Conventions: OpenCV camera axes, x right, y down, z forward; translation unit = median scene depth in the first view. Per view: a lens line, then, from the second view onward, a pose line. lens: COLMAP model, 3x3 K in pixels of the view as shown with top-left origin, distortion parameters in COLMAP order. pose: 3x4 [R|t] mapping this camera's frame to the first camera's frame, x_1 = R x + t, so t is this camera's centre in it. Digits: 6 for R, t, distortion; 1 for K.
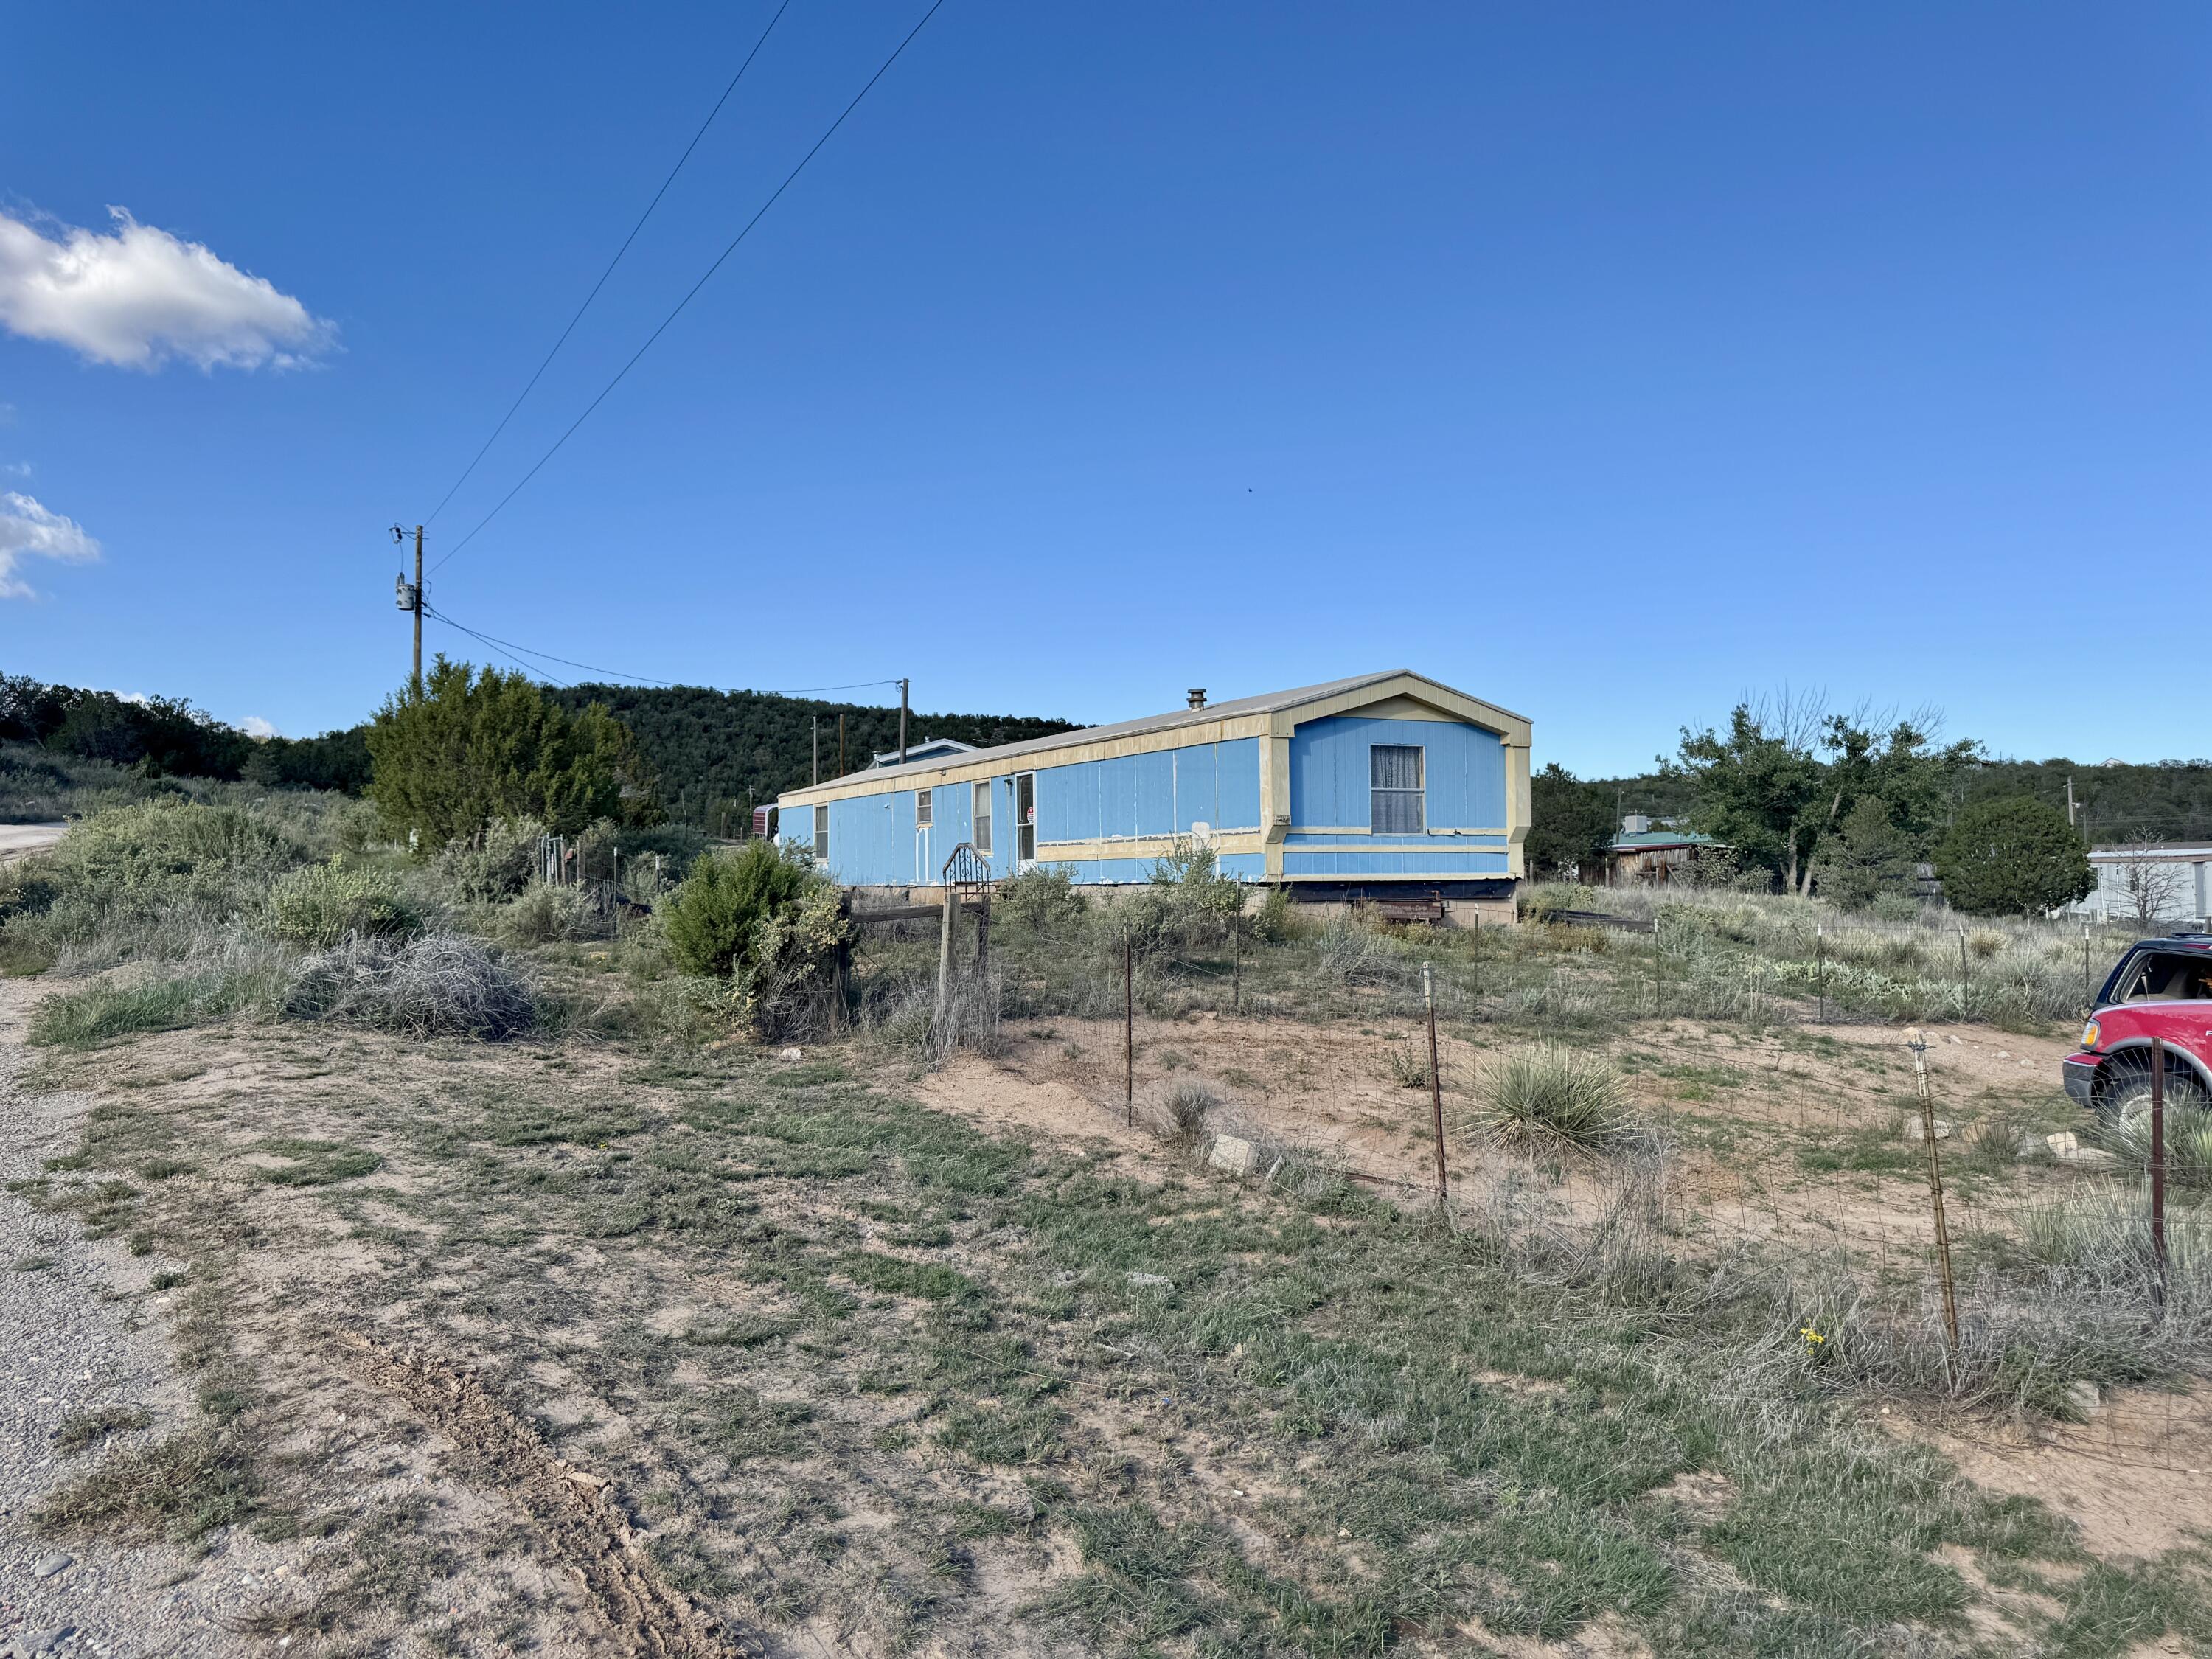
lens RADIAL K [[1575.6, 0, 1106.5], [0, 1575.6, 831.6], [0, 0, 1]] dist [-0.001669, -0.002105]
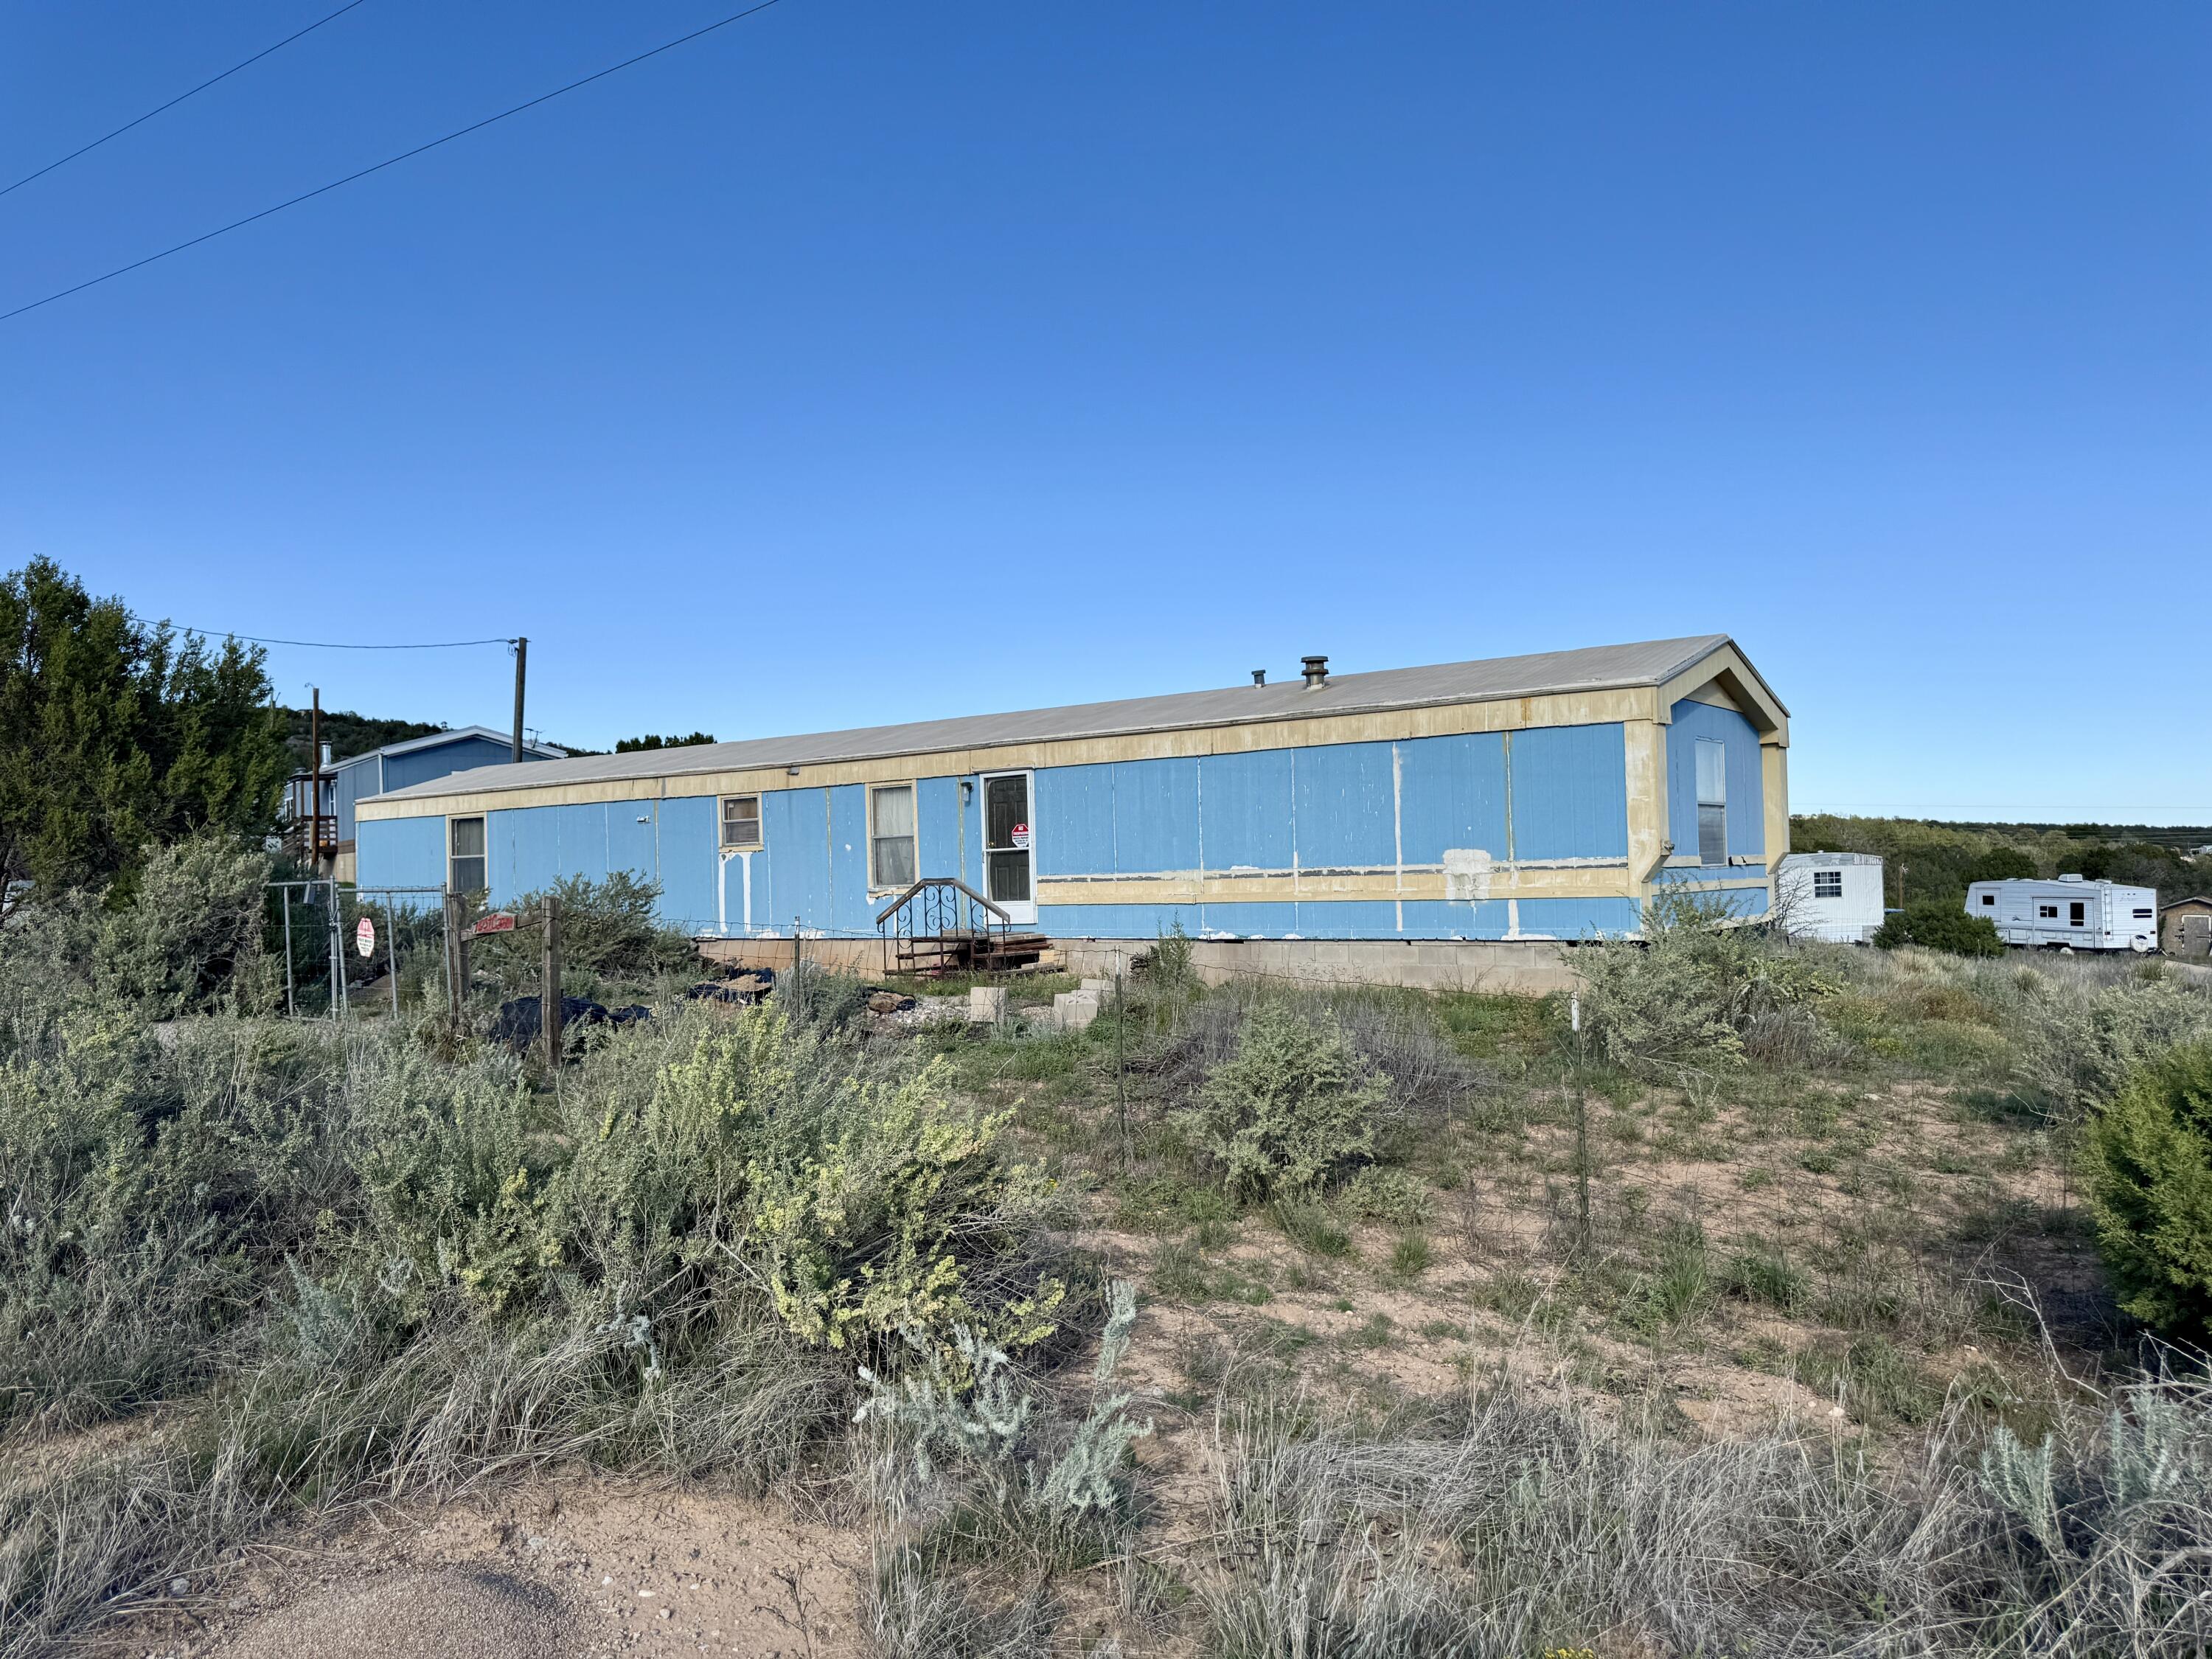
lens RADIAL K [[1575.6, 0, 1104.0], [0, 1575.6, 829.6], [0, 0, 1]] dist [-0.001669, -0.002105]
pose [[0.912721, -0.000509, 0.408582, -0.314293], [0.003071, 0.999980, -0.005615, -0.009741], [-0.408571, 0.006380, 0.912704, 0.399253]]
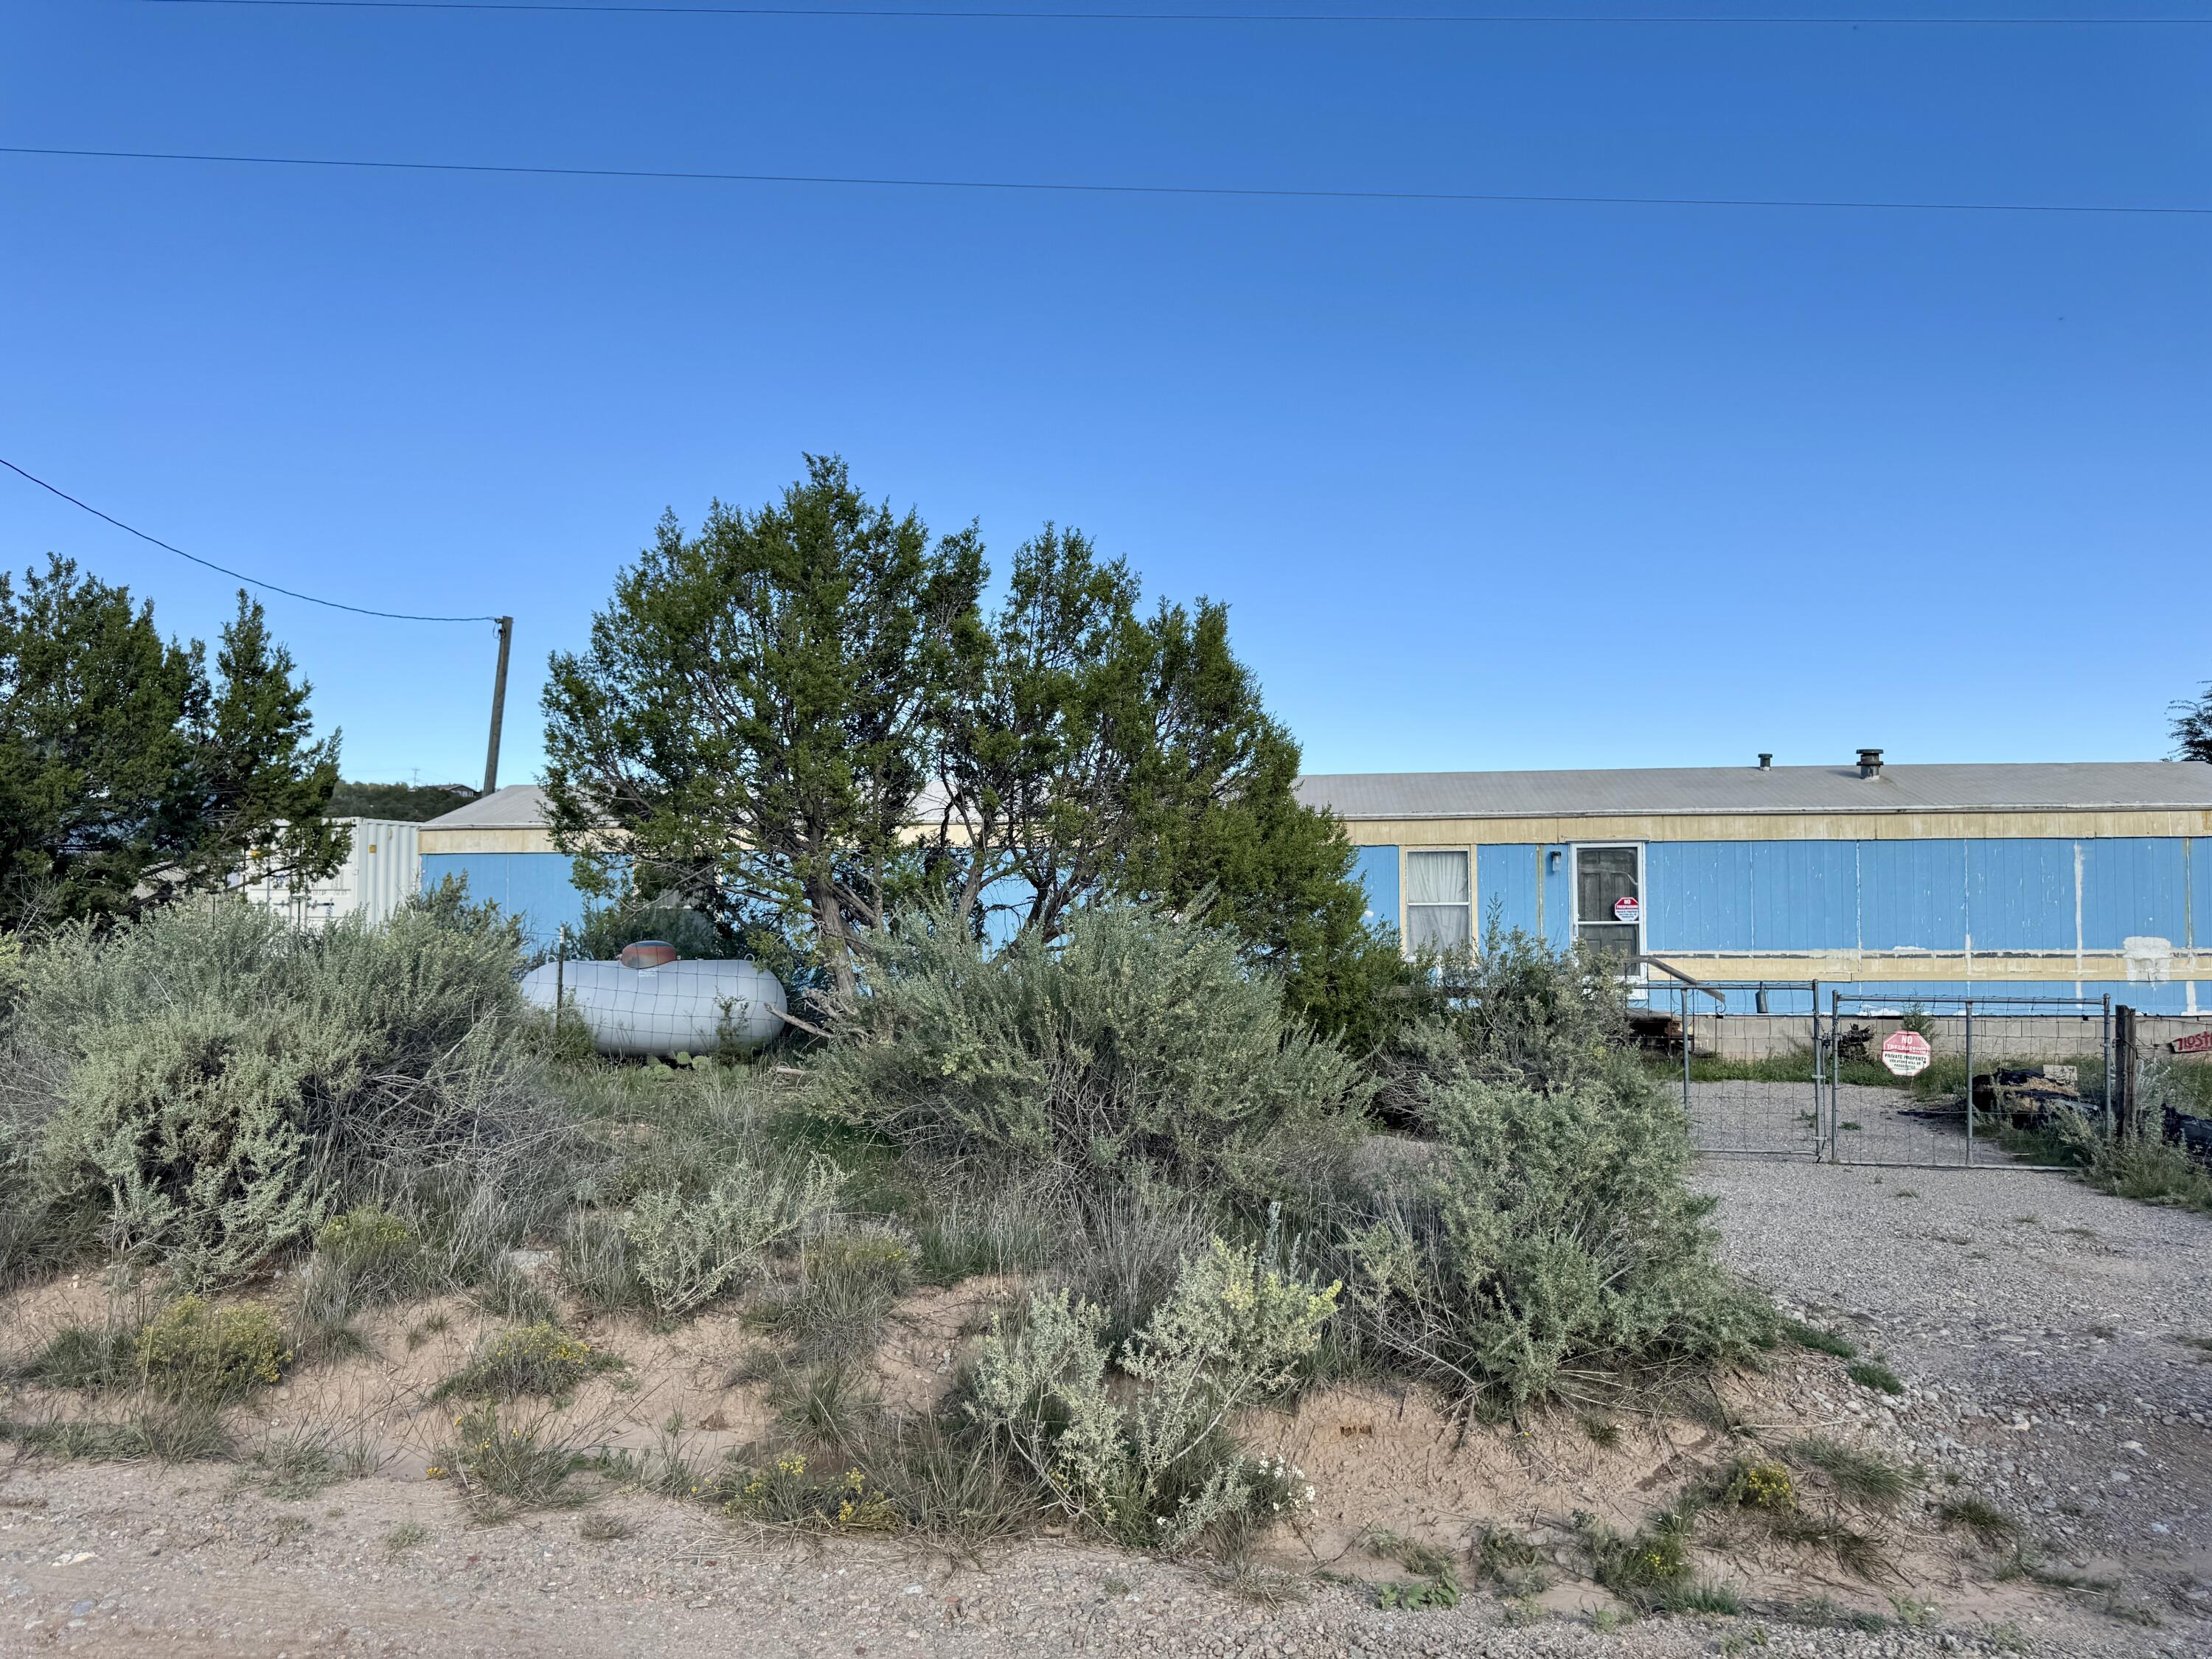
lens RADIAL K [[1575.6, 0, 1106.5], [0, 1575.6, 830.2], [0, 0, 1]] dist [-0.001669, -0.002105]
pose [[0.575915, 0.034646, 0.816775, -0.768967], [-0.025392, 0.999378, -0.024488, -0.023469], [-0.817115, -0.006637, 0.576436, 0.862377]]
